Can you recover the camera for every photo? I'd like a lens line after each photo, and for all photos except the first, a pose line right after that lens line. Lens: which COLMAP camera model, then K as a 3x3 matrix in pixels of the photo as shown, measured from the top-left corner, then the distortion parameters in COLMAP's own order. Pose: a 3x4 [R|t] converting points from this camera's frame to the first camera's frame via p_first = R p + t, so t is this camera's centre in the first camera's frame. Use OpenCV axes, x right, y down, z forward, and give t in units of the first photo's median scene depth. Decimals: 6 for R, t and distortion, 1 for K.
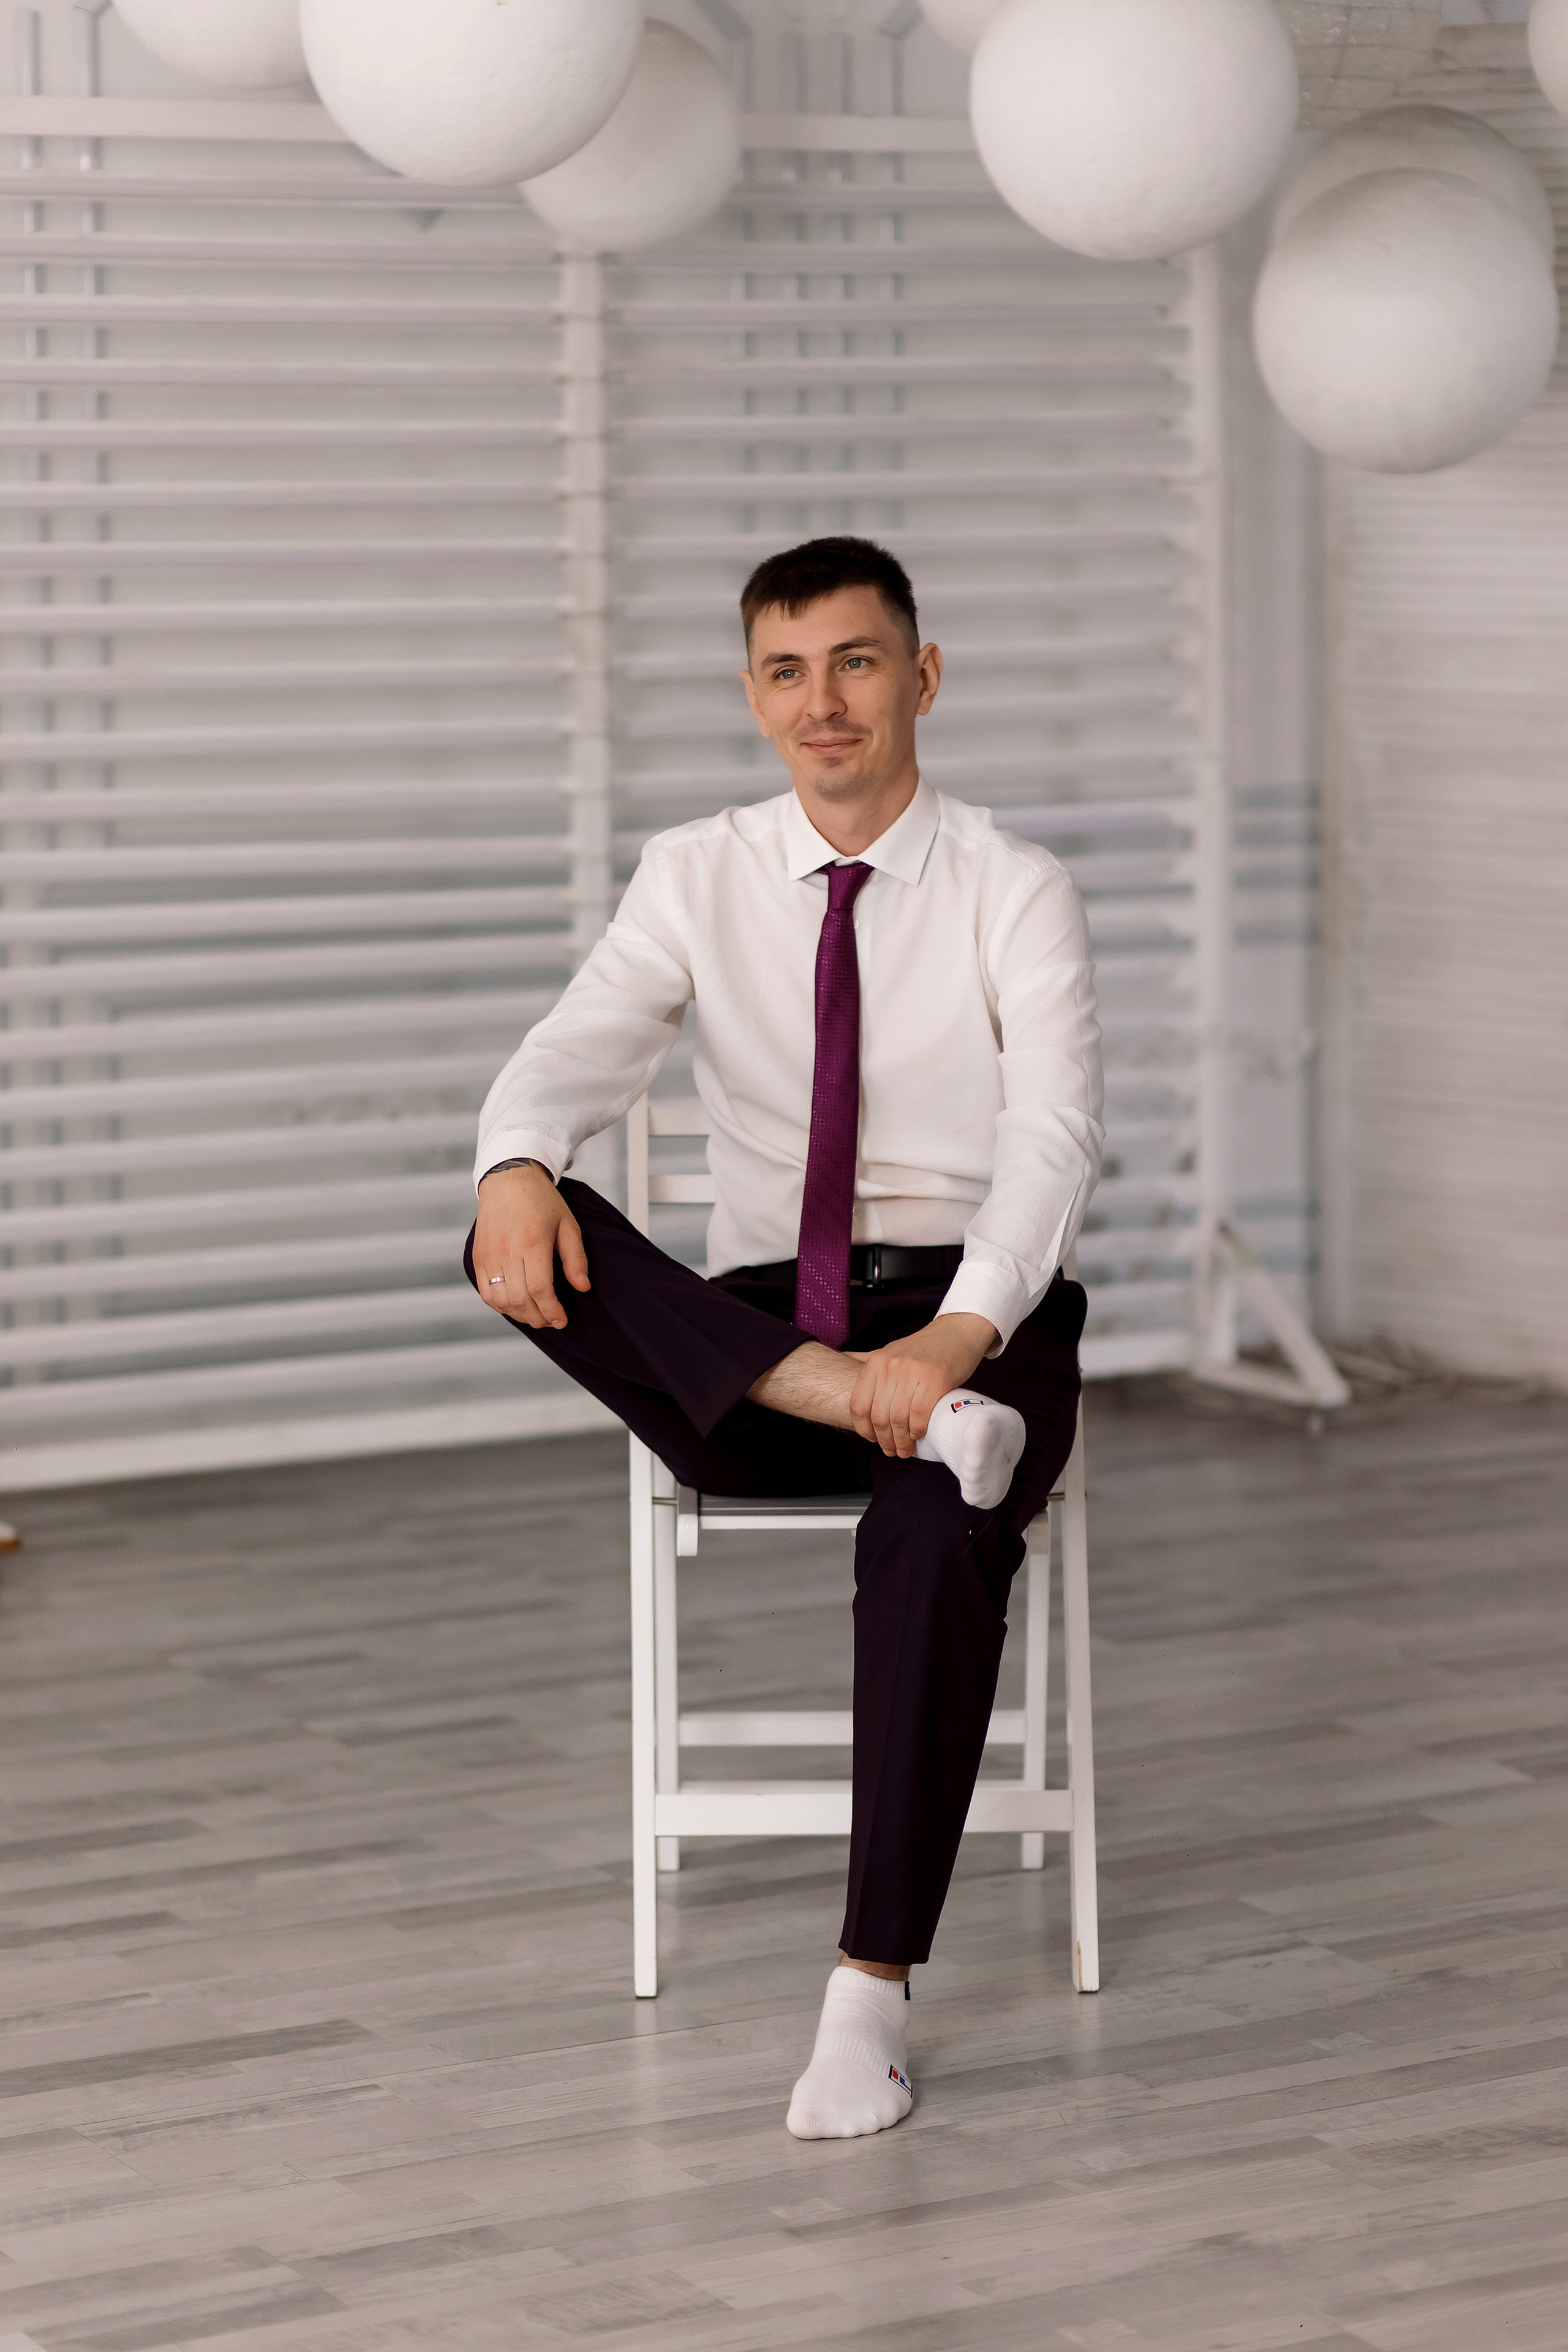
lens RADIAL K [[5837.7, 0, 811.6], [0, 5837.7, 1177.1], [0, 0, 1]] dist [0.053018, -0.330214]
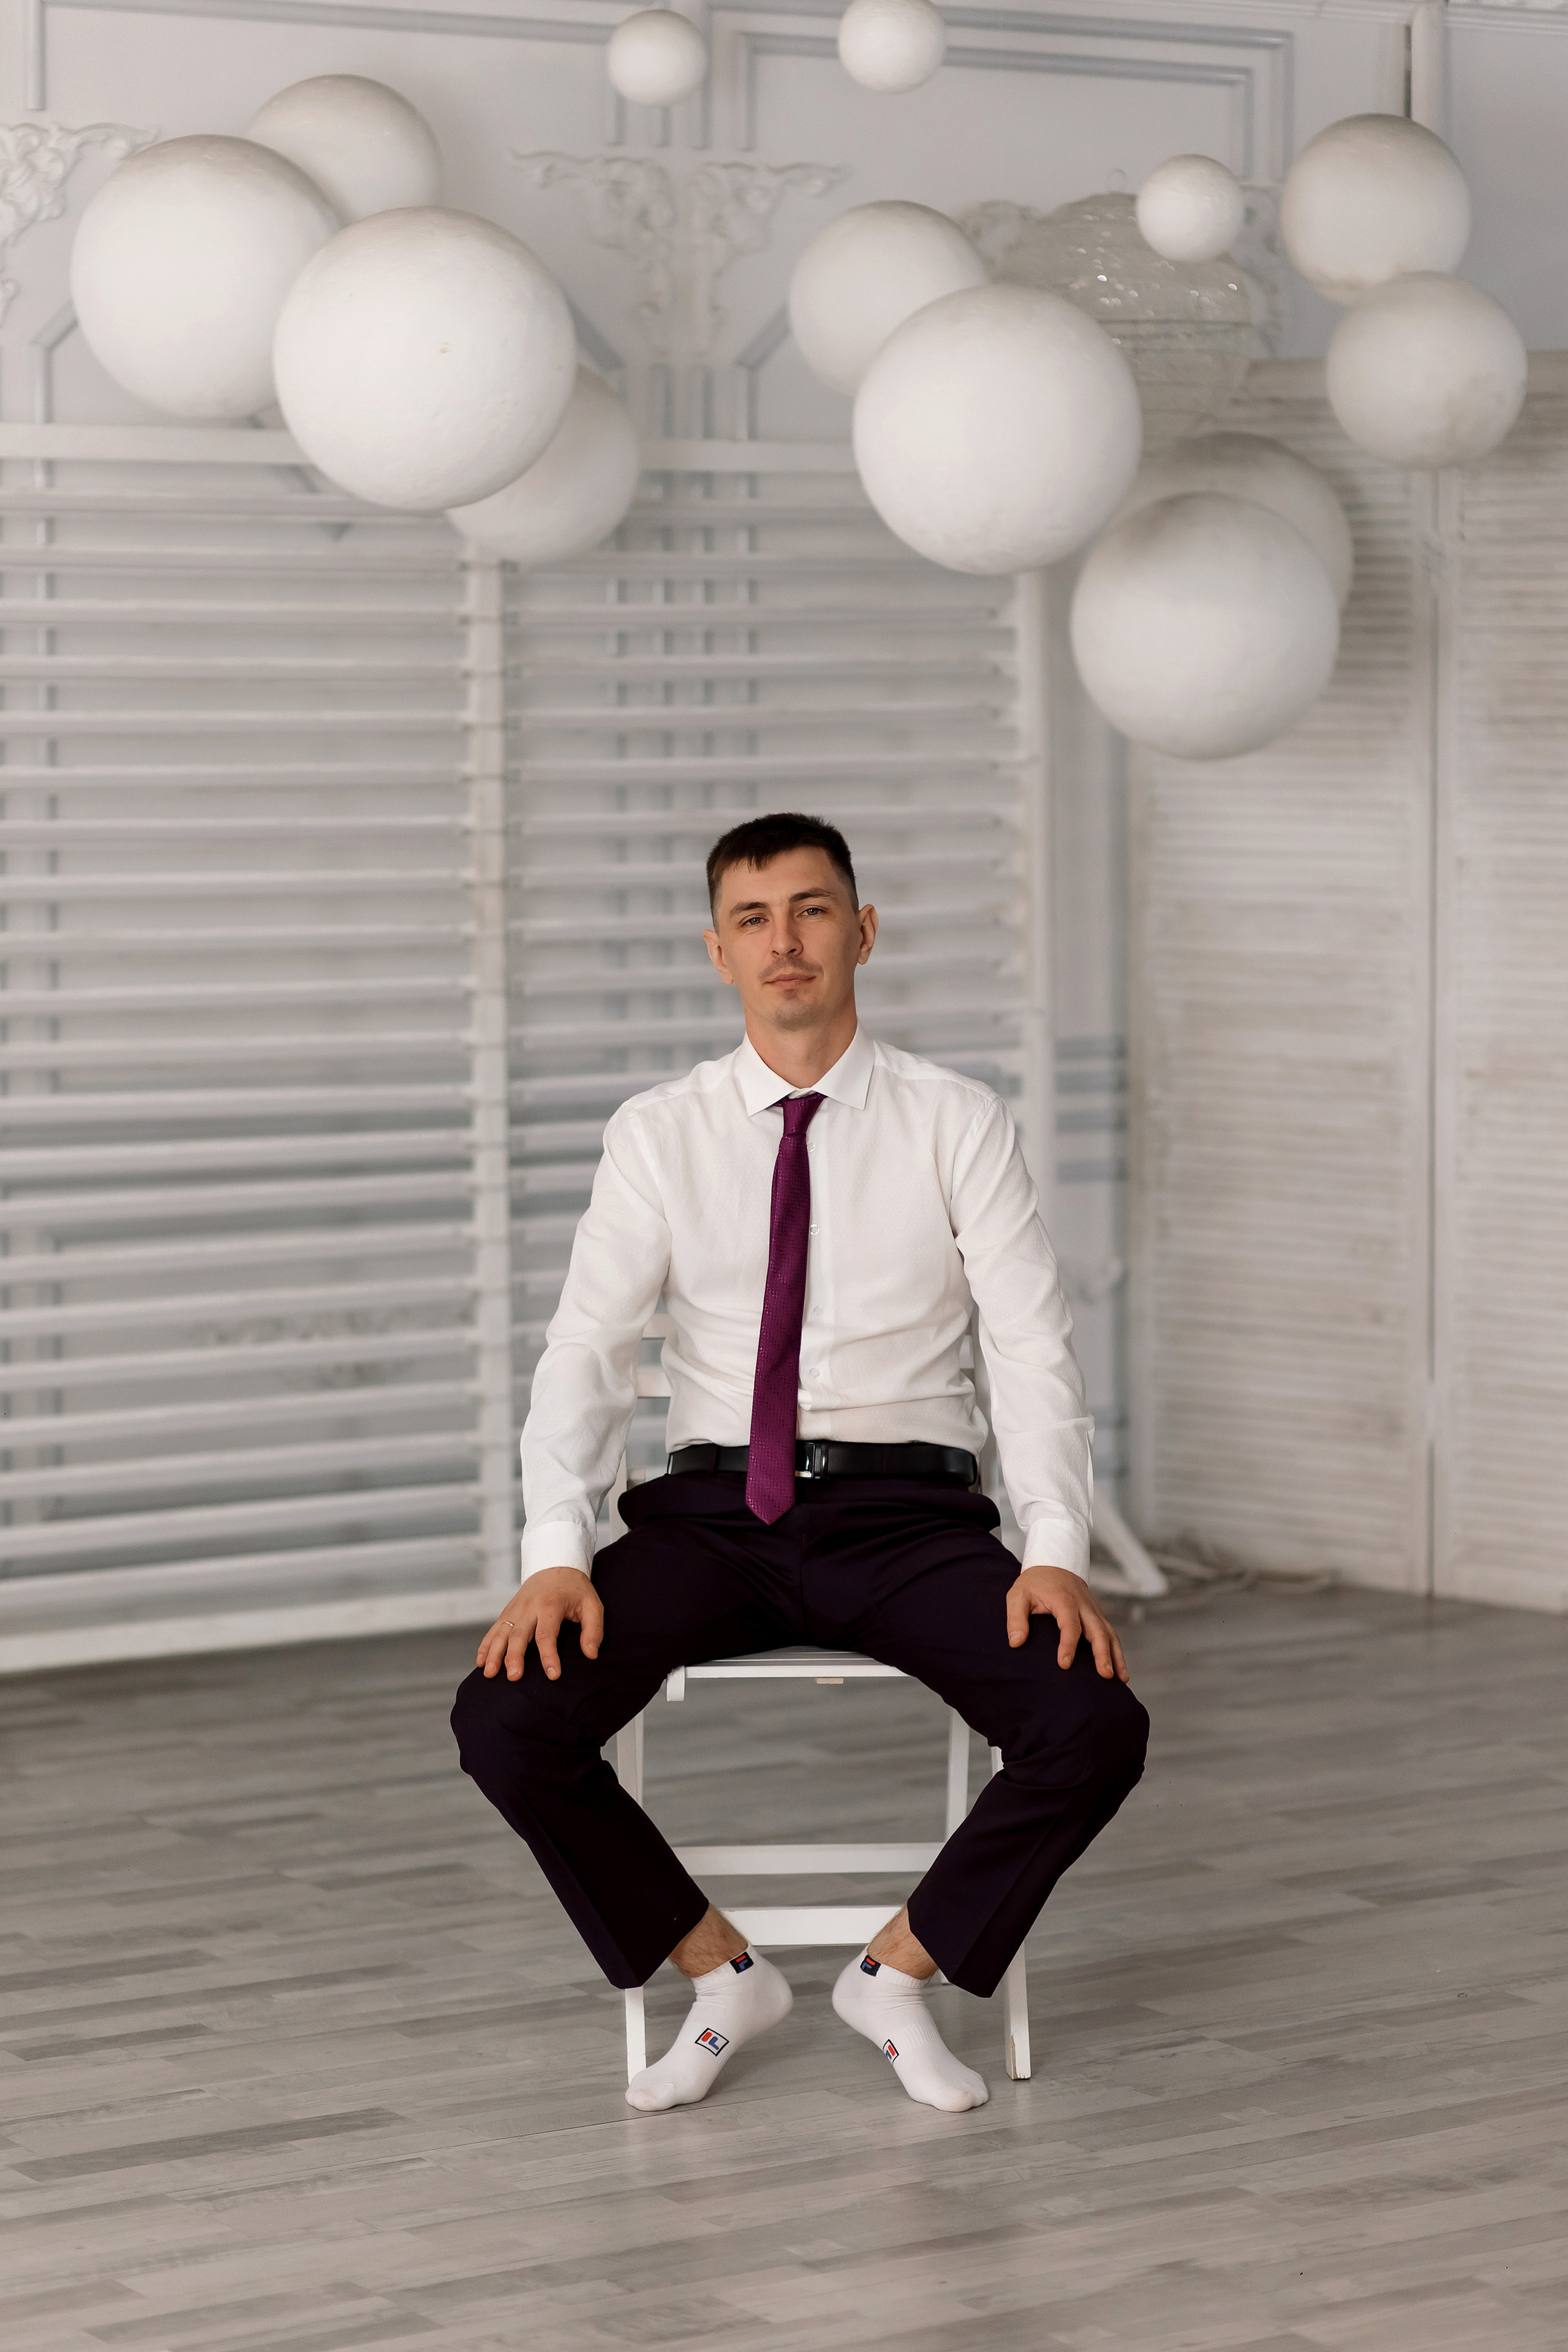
lens RADIAL K [[5797.3, 0, 776.1], [0, 5797.3, 1133.2], [0, 0, 1]] dist [0.008023, -0.432121]
pose [[0.998520, -0.002508, 0.054323, -0.048830], [0.005354, 0.998617, -0.052294, 0.010112], [-0.054117, 0.052507, 0.997153, -0.113570]]
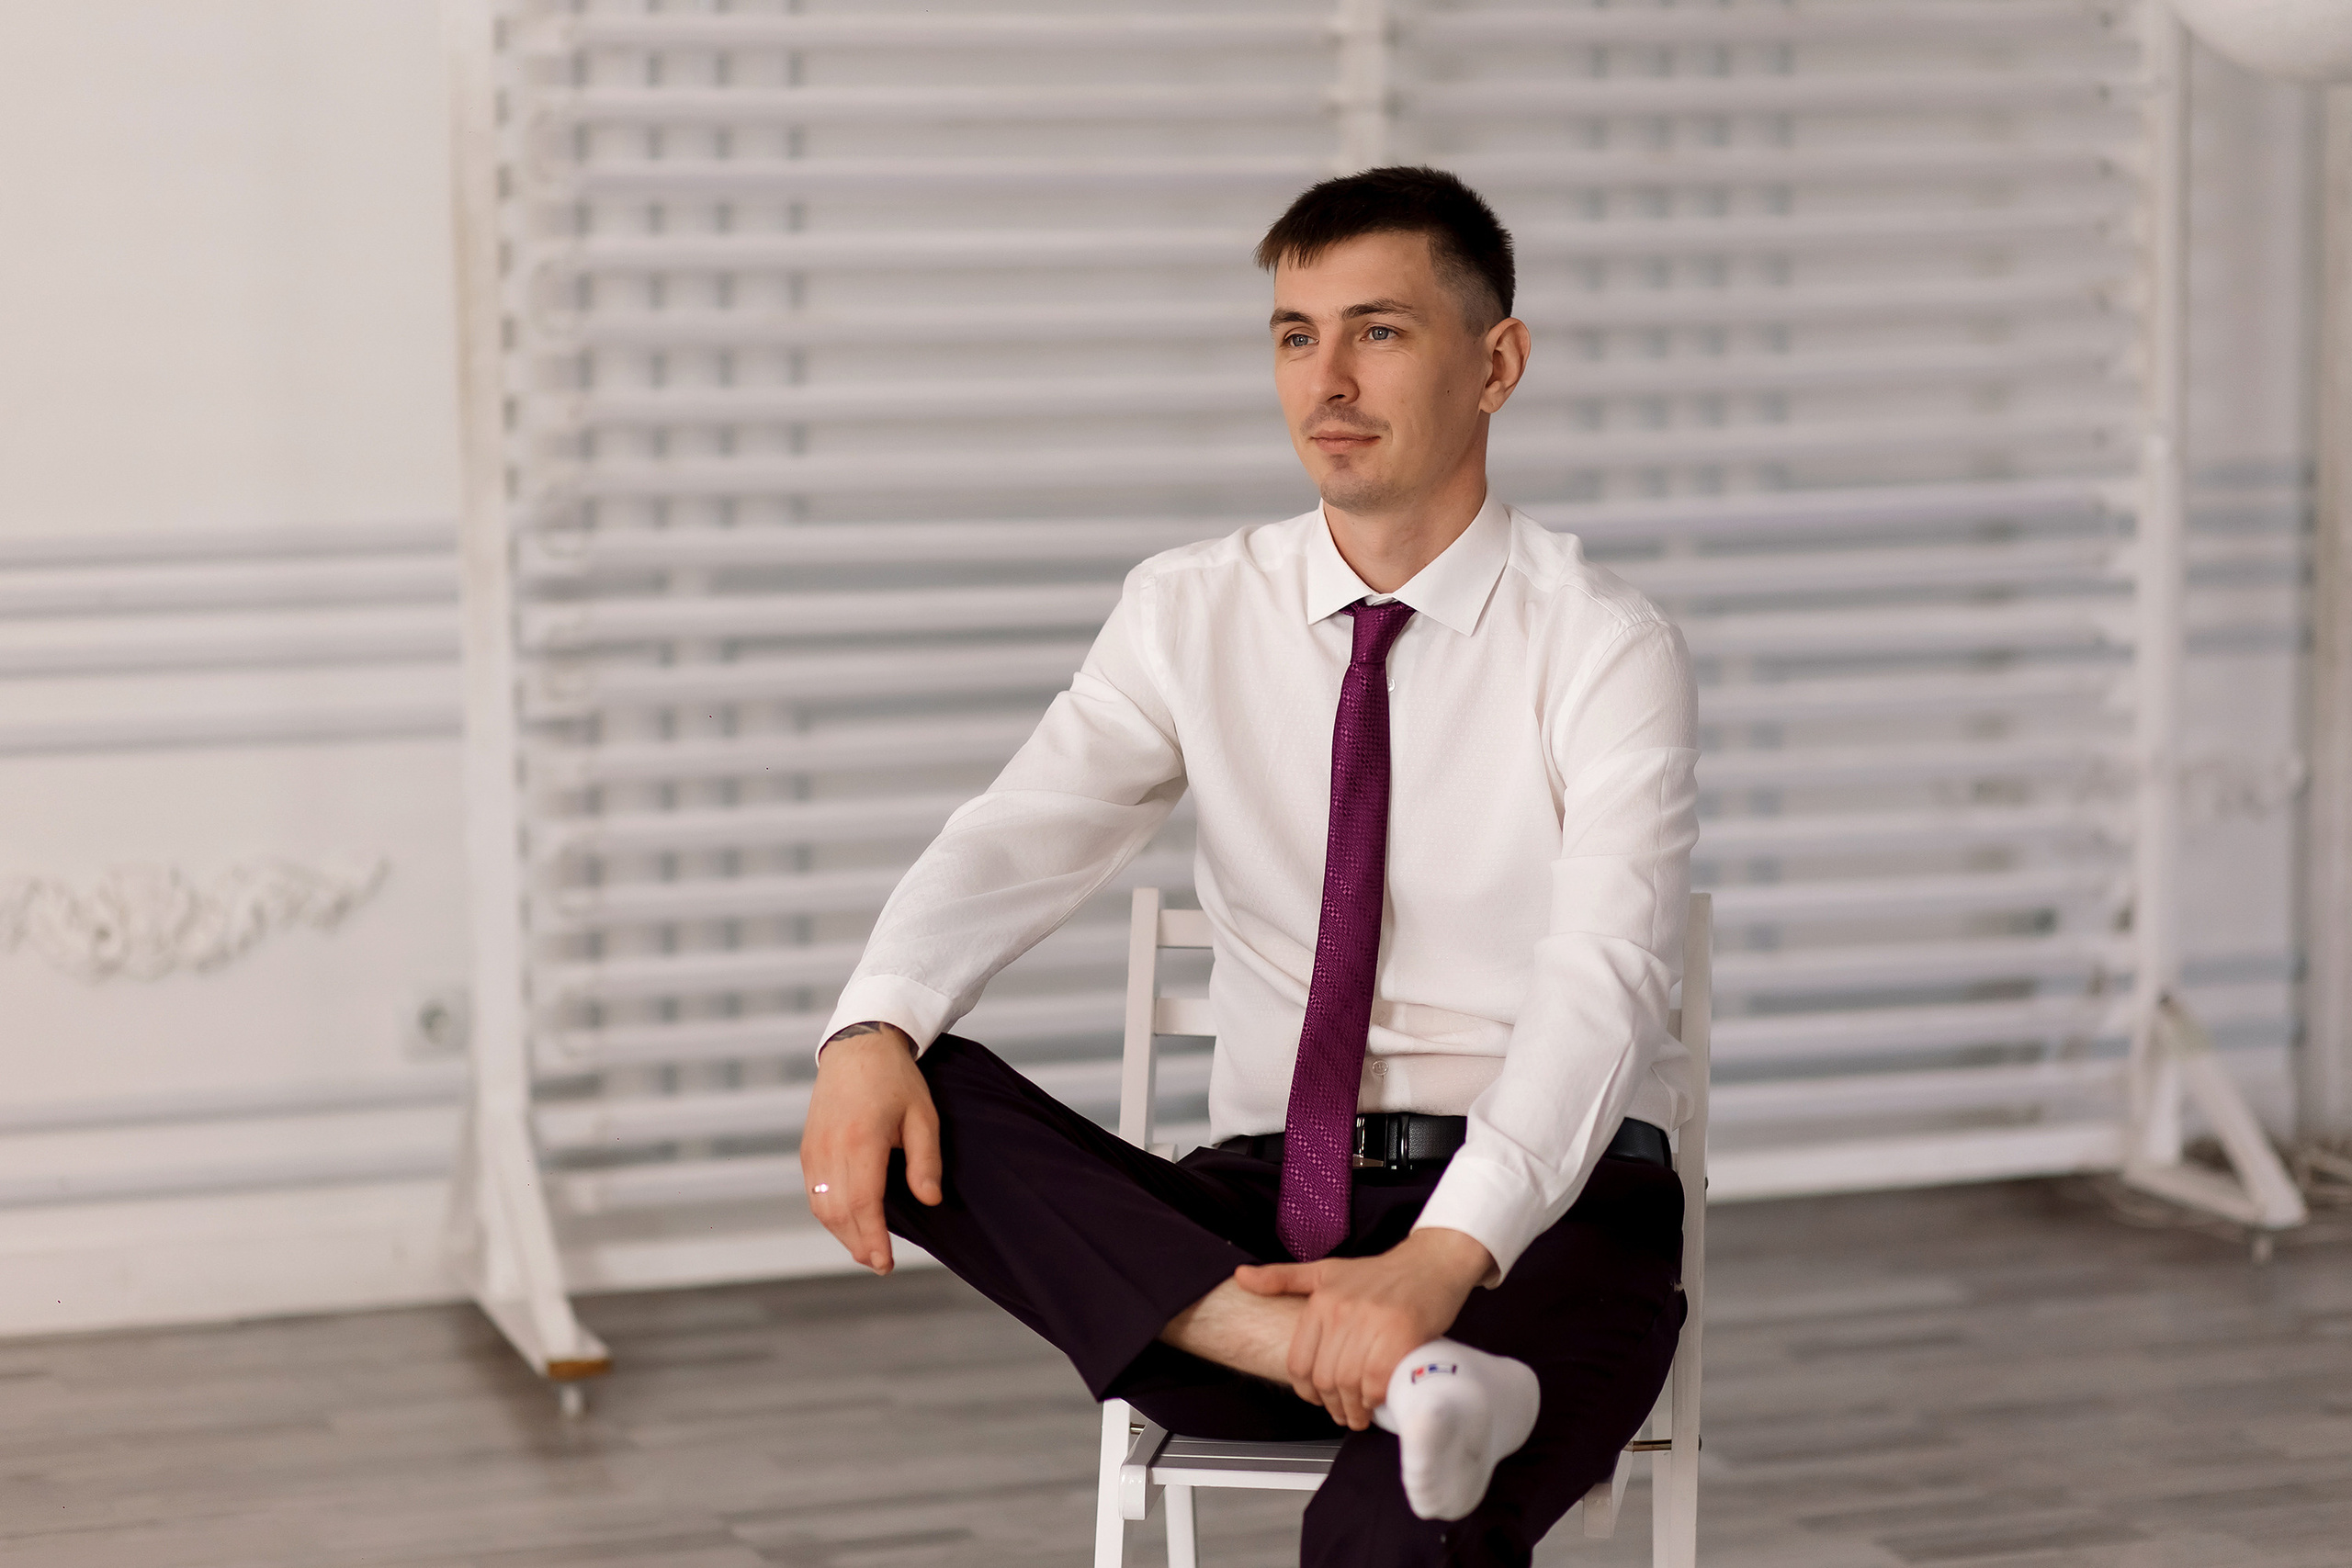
lens RADIAL K [[5796.7, 0, 1176.0], [0, 5796.7, 784.0], [0, 0, 1]] dist [0.008023, -0.432121]
pose [[0.985339, 0.022202, -0.169155, 0.084971], [-0.021972, 0.999753, 0.003229, -0.025547], [0.169185, 0.000535, 0.985584, 0.208675]]
